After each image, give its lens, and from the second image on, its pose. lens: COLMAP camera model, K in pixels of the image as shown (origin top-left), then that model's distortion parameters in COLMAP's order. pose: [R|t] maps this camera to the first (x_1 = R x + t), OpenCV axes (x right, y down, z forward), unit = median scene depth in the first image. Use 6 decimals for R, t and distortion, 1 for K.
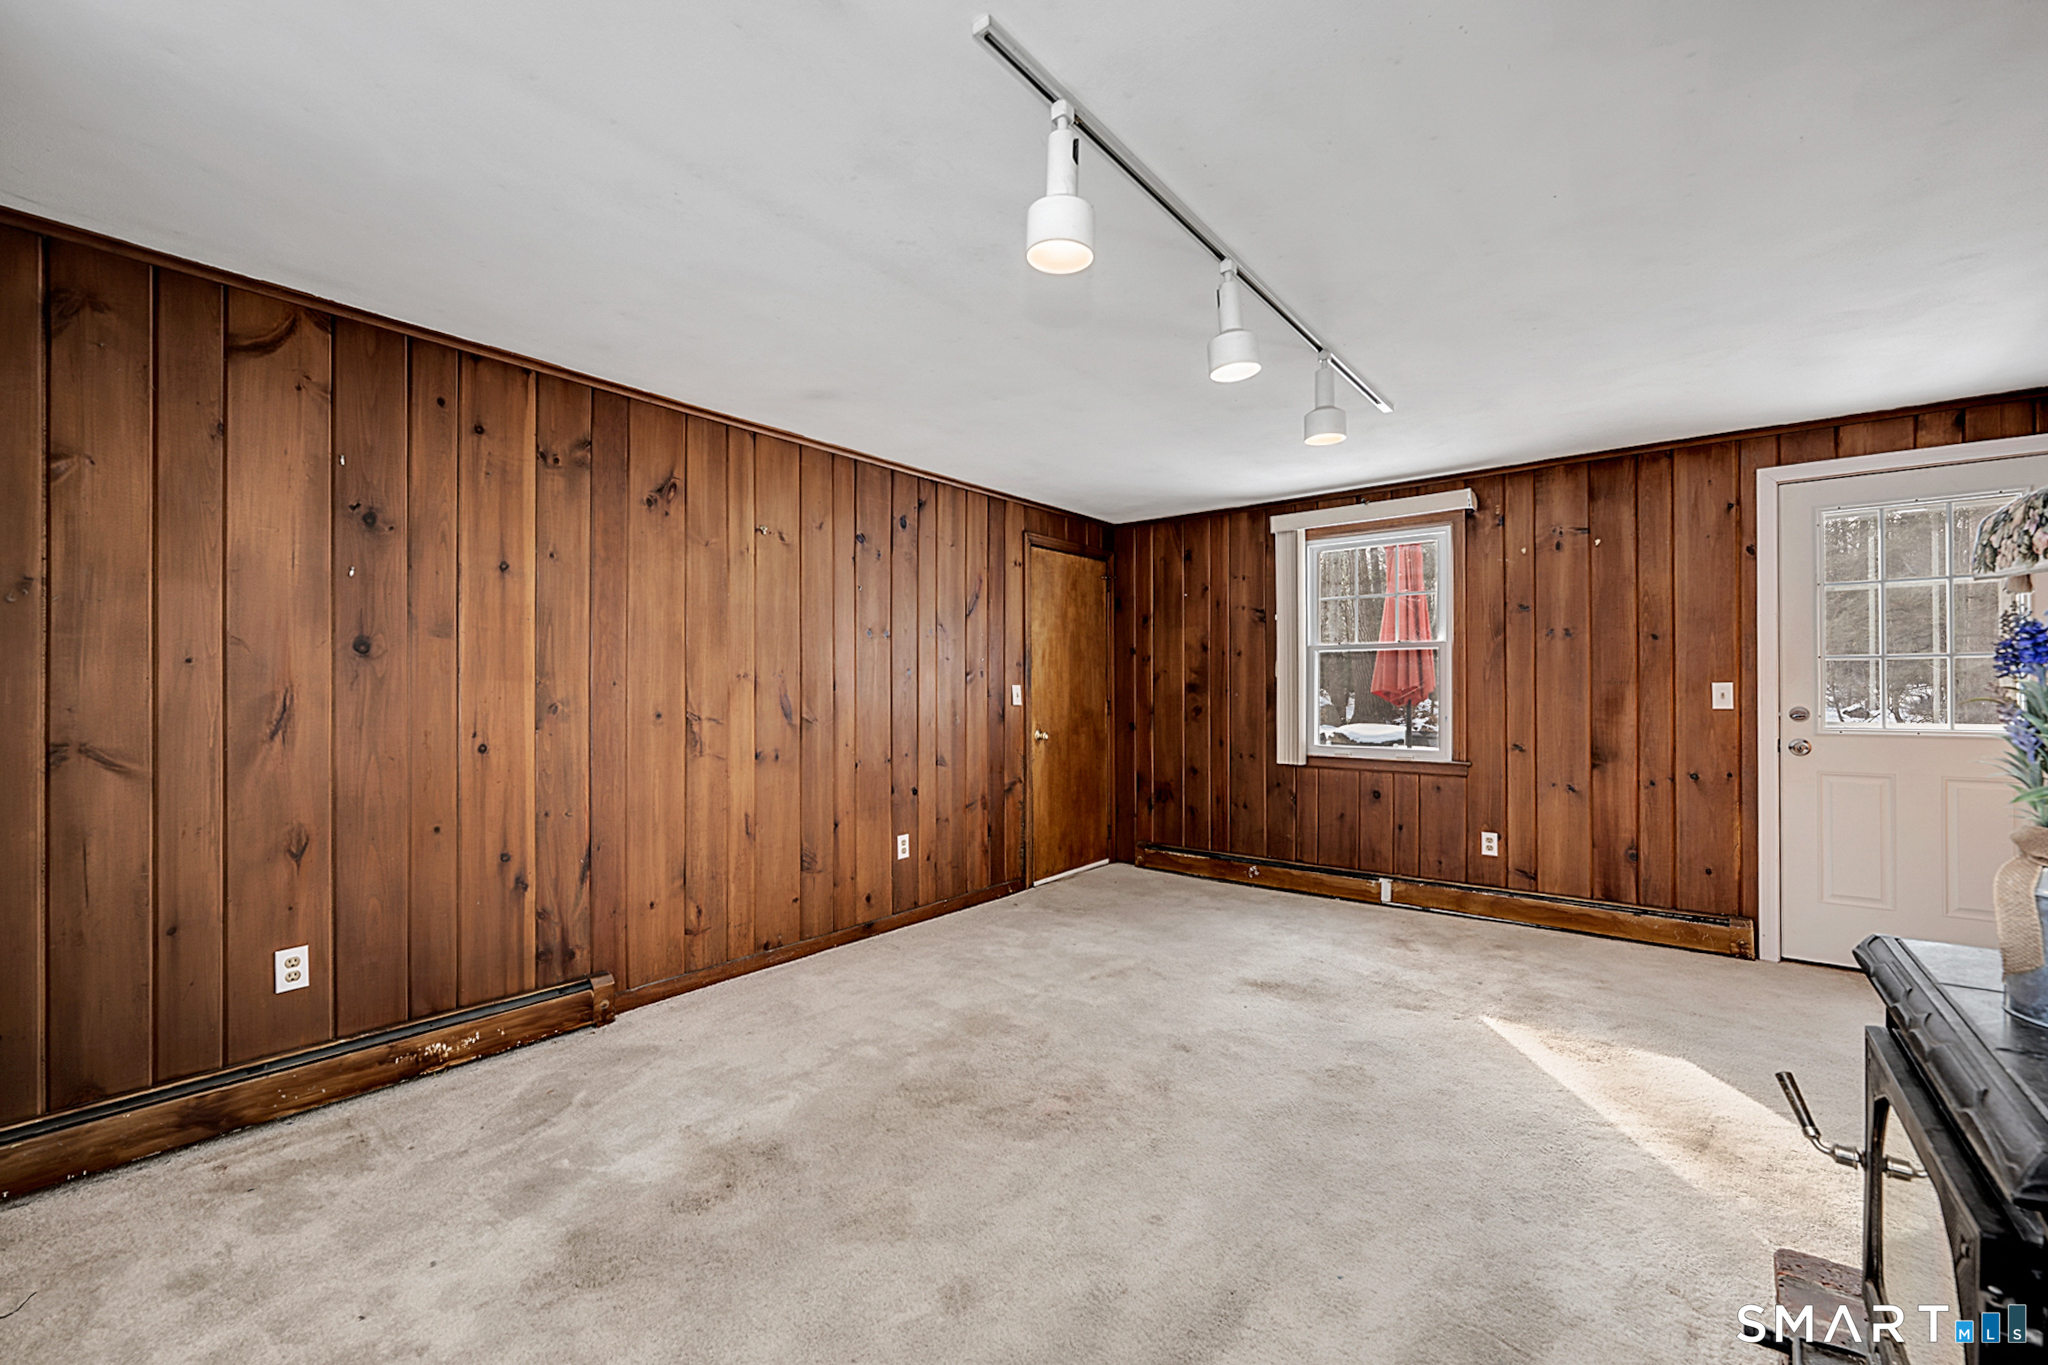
lens RADIAL K [[823.6, 0, 1032.0], [0, 823.6, 686.2], [0, 0, 1]] dist [-0.001500, -0.000451]
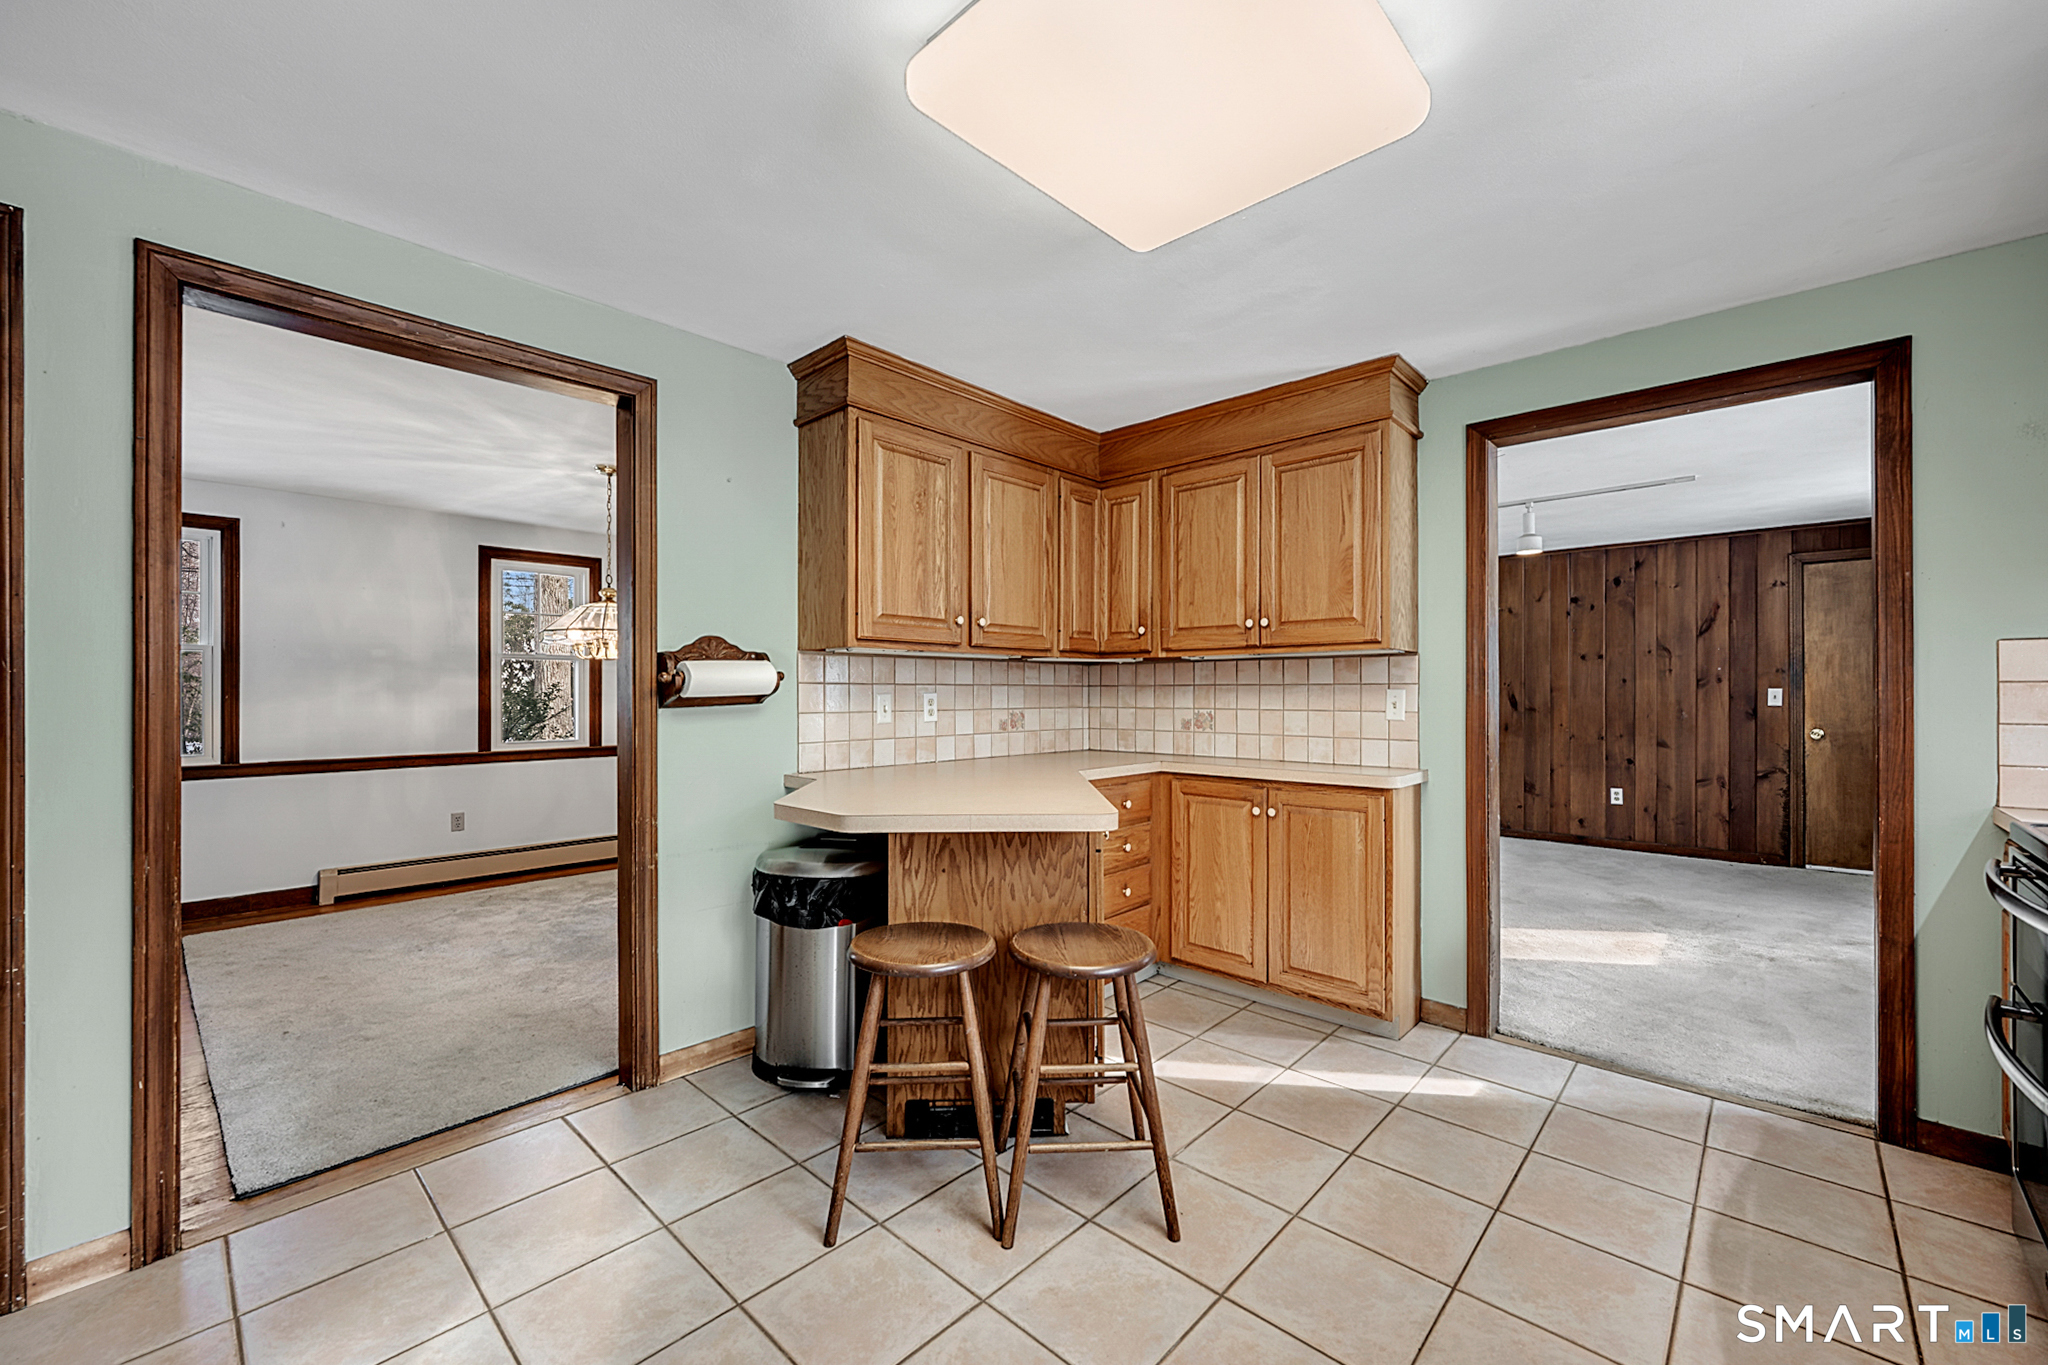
lens RADIAL K [[823.6, 0, 1035.0], [0, 823.6, 689.1], [0, 0, 1]] dist [-0.001500, -0.000451]
pose [[-0.081327, -0.005105, -0.996674, 1.379981], [0.001756, 0.999985, -0.005265, 0.004217], [0.996686, -0.002178, -0.081317, 0.057334]]
